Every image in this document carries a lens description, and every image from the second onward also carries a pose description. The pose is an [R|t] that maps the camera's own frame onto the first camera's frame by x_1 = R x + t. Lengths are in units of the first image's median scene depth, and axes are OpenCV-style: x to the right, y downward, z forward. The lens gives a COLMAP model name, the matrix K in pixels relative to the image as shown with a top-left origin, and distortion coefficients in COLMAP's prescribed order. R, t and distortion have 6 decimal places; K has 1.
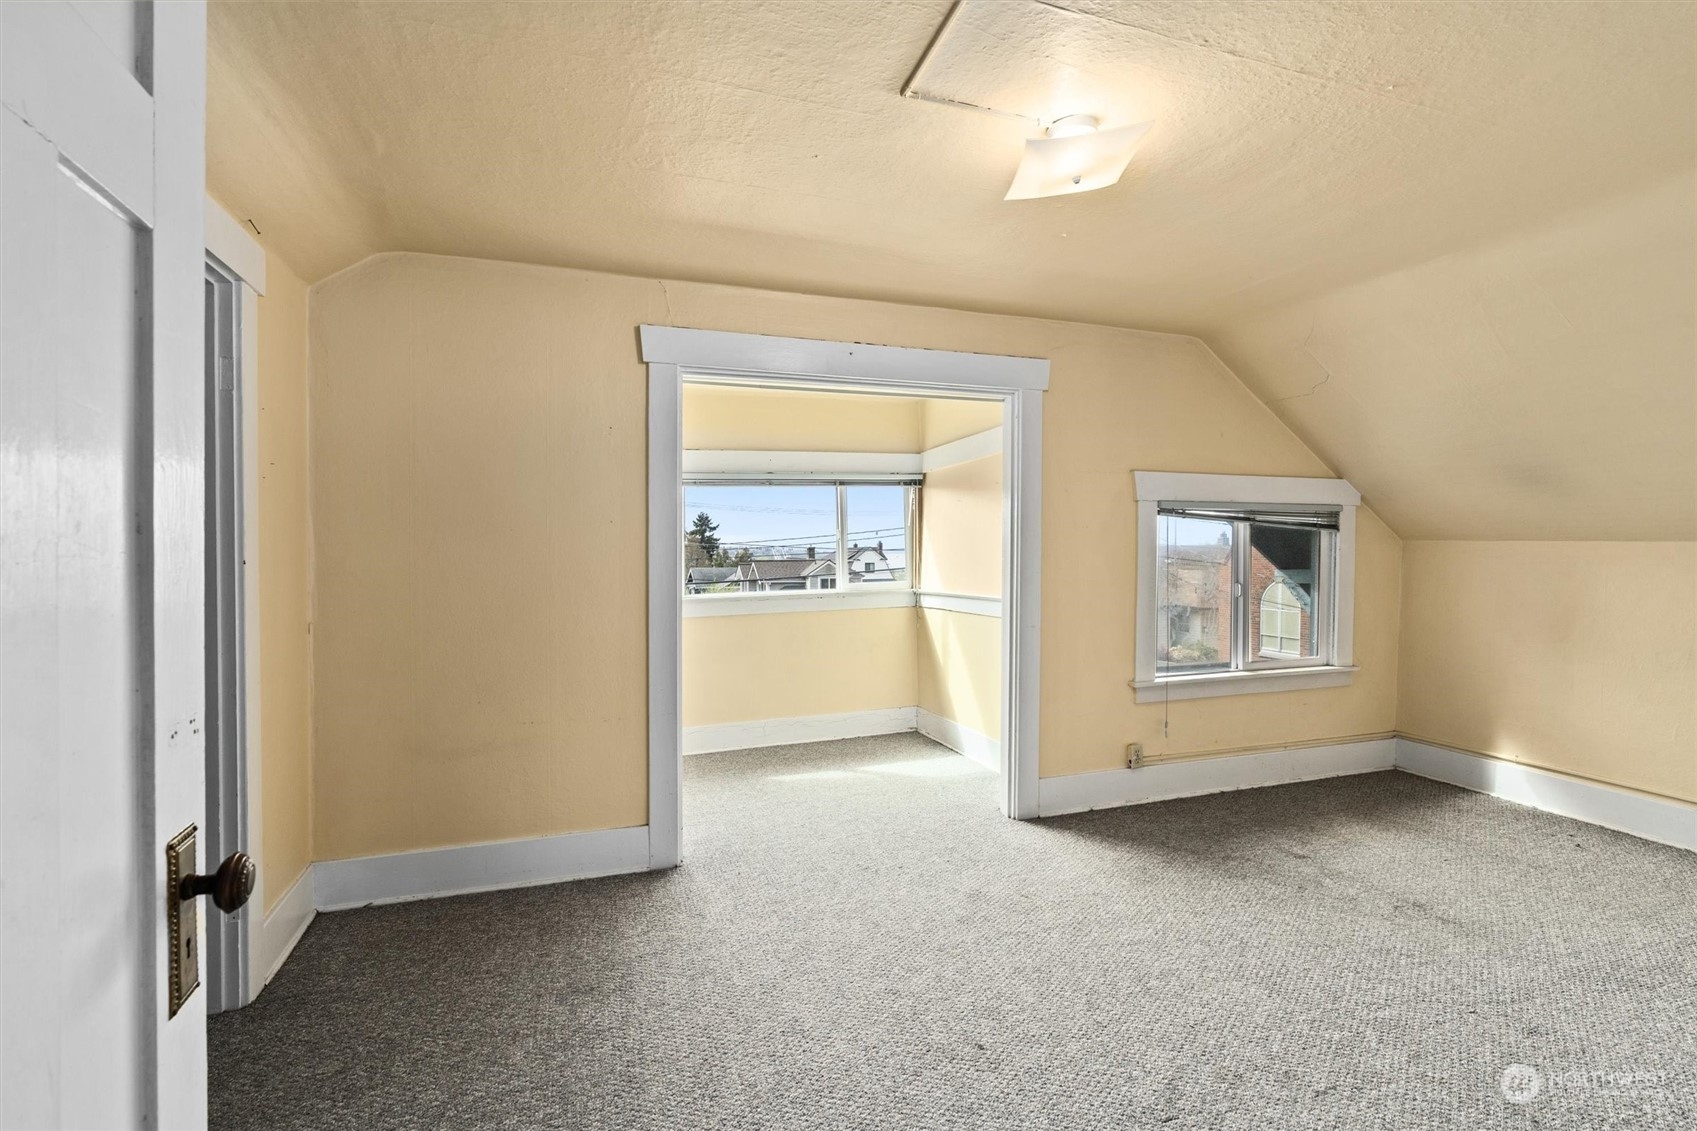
lens RADIAL K [[776.6, 0, 848.9], [0, 776.6, 563.0], [0, 0, 1]] dist [0.000914, 0.000780]
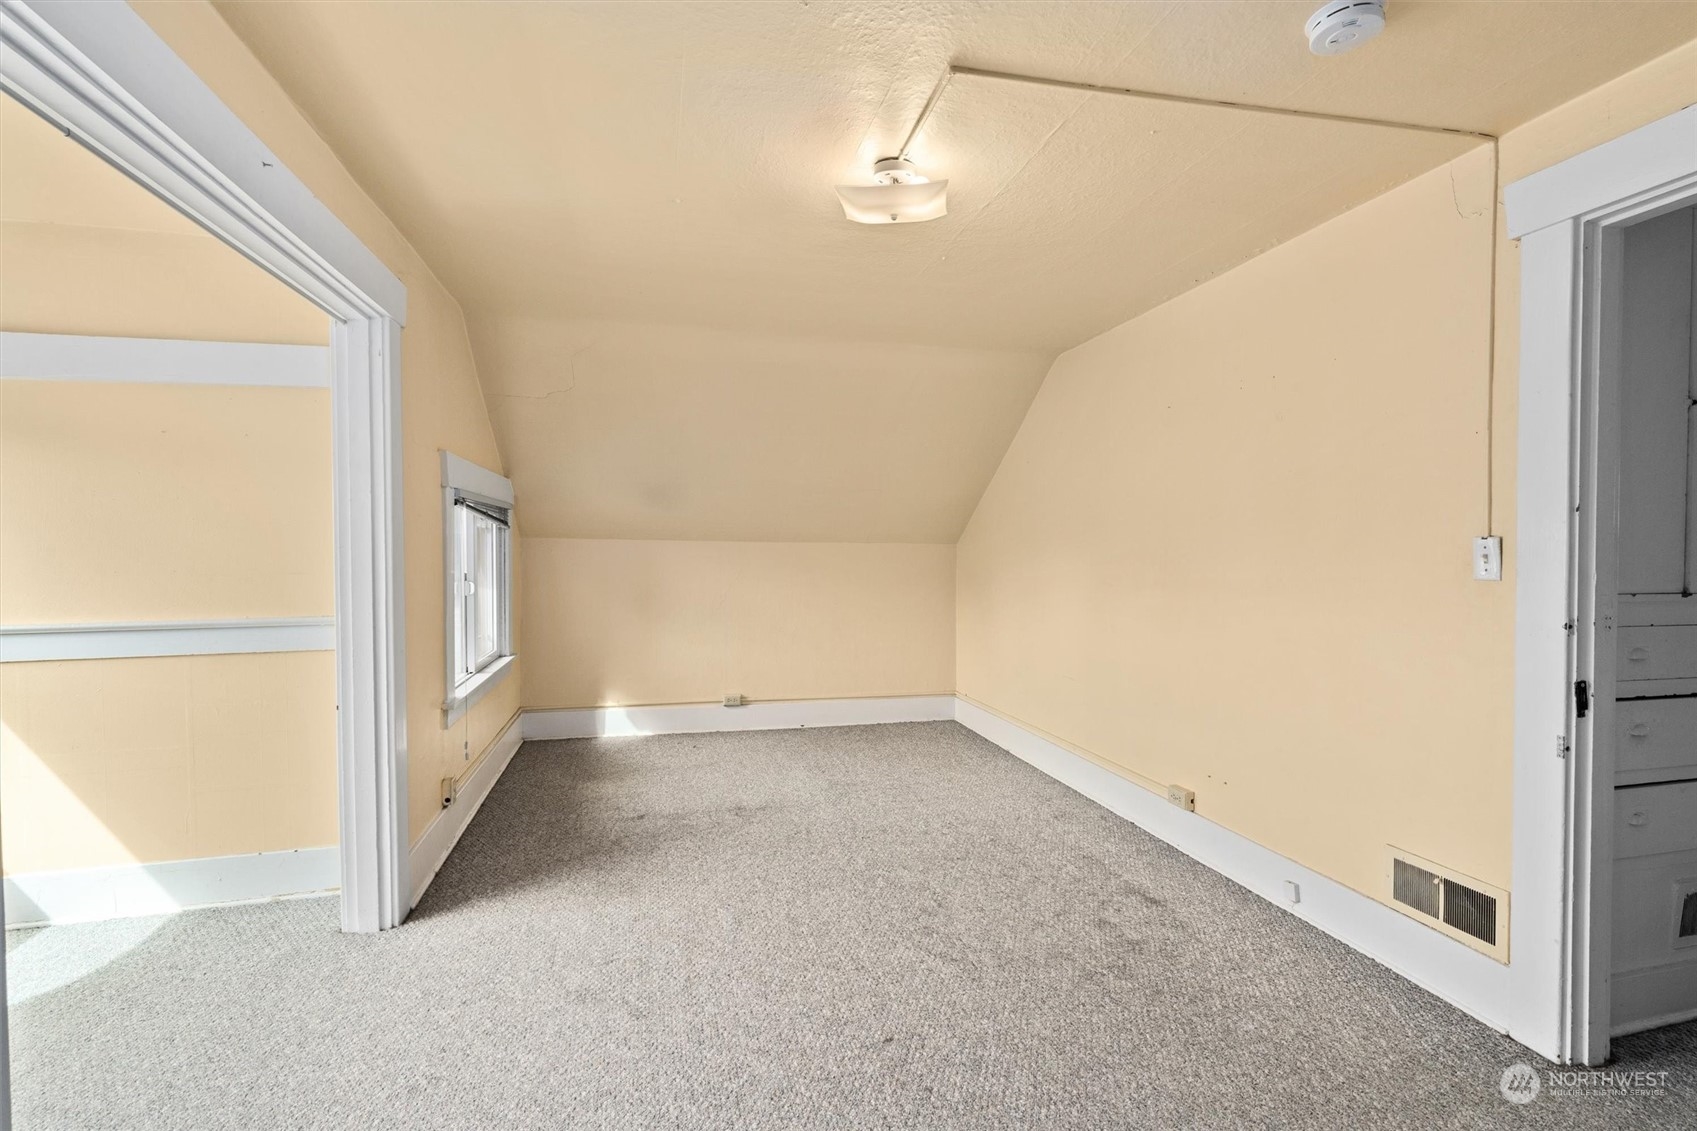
lens RADIAL K [[776.6, 0, 854.5], [0, 776.6, 562.4], [0, 0, 1]] dist [0.000914, 0.000780]
pose [[0.065057, -0.017924, 0.997721, -0.494463], [0.011178, 0.999789, 0.017233, -0.008423], [-0.997819, 0.010032, 0.065244, 0.581151]]
